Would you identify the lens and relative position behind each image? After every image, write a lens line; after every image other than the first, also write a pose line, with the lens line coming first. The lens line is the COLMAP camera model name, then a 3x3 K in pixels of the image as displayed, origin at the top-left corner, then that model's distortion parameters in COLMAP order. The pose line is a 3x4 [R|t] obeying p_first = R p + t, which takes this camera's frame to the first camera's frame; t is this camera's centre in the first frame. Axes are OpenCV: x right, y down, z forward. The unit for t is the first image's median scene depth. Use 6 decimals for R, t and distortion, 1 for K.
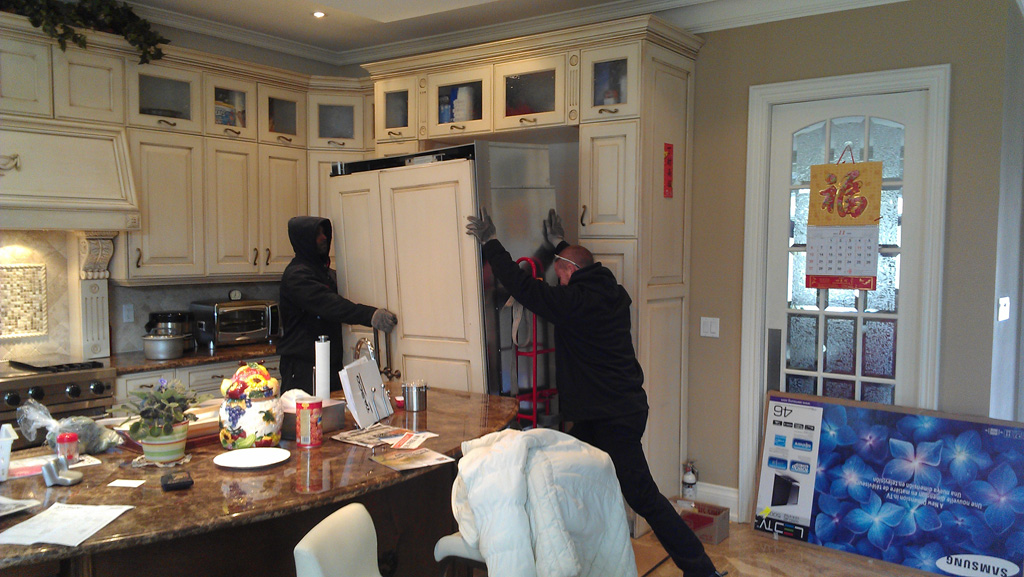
lens RADIAL K [[868.9, 0, 514.1], [0, 868.9, 288.4], [0, 0, 1]] dist [0.011893, -0.014799]
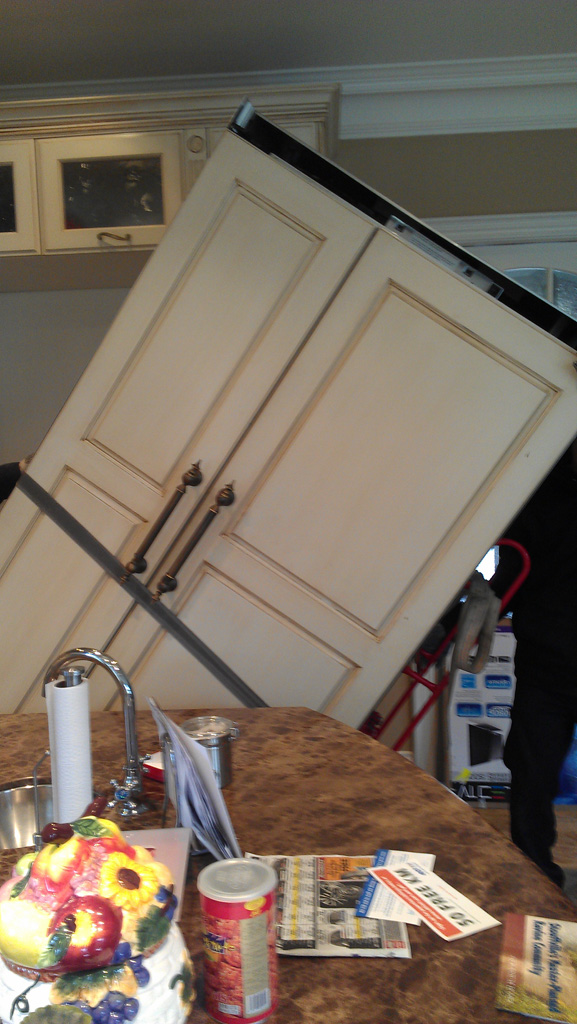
lens RADIAL K [[868.9, 0, 286.8], [0, 868.9, 516.3], [0, 0, 1]] dist [0.011893, -0.014799]
pose [[0.825314, -0.074010, 0.559803, -0.260454], [0.054918, 0.997194, 0.050871, -0.022179], [-0.561998, -0.011241, 0.827062, 0.450575]]
